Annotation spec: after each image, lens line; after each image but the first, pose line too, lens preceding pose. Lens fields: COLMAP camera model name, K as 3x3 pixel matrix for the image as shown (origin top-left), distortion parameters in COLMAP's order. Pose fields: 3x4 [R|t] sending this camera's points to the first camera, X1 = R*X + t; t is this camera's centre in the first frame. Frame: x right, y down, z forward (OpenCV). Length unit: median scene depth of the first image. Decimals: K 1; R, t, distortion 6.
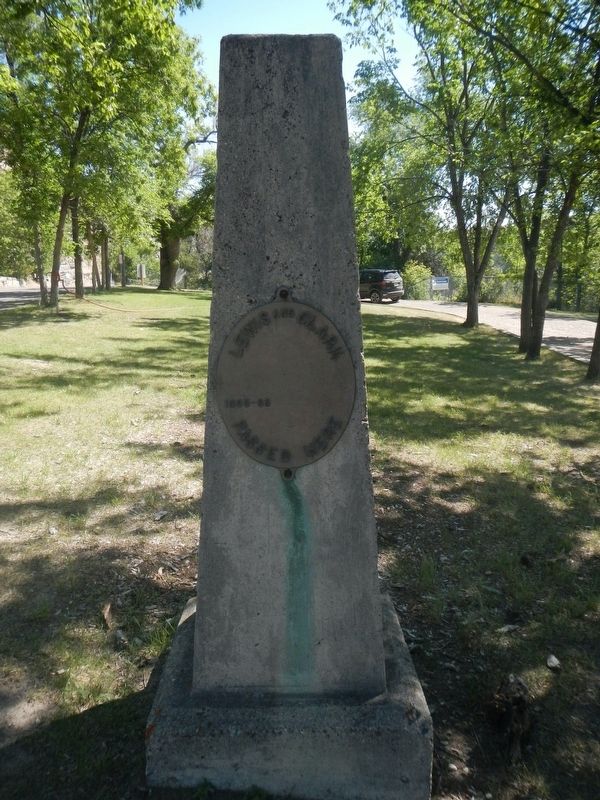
lens RADIAL K [[649.4, 0, 300.0], [0, 649.4, 400.0], [0, 0, 1]] dist [0.011371, 0.003623]
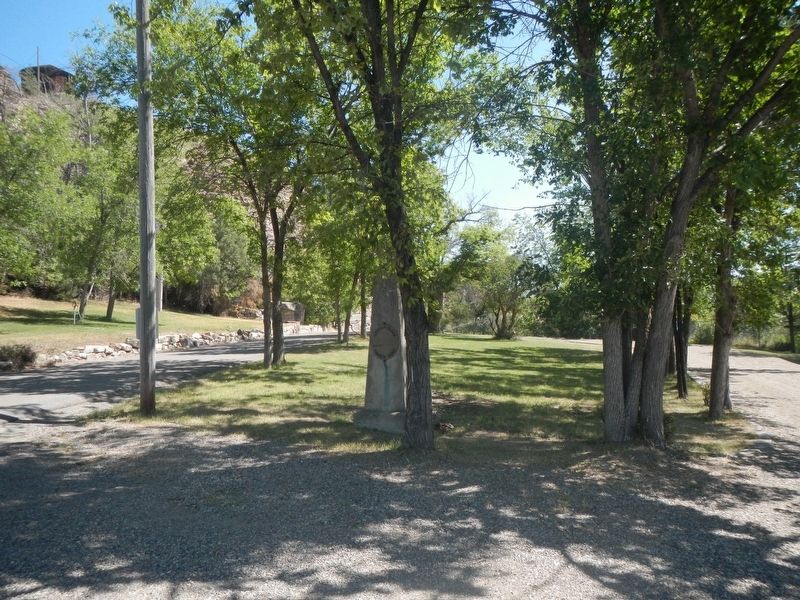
lens RADIAL K [[649.4, 0, 400.0], [0, 649.4, 300.0], [0, 0, 1]] dist [0.011371, 0.003623]
pose [[0.961295, -0.019911, -0.274802, 0.161321], [-0.041335, 0.975675, -0.215291, 0.080307], [0.272404, 0.218317, 0.937088, -0.404029]]
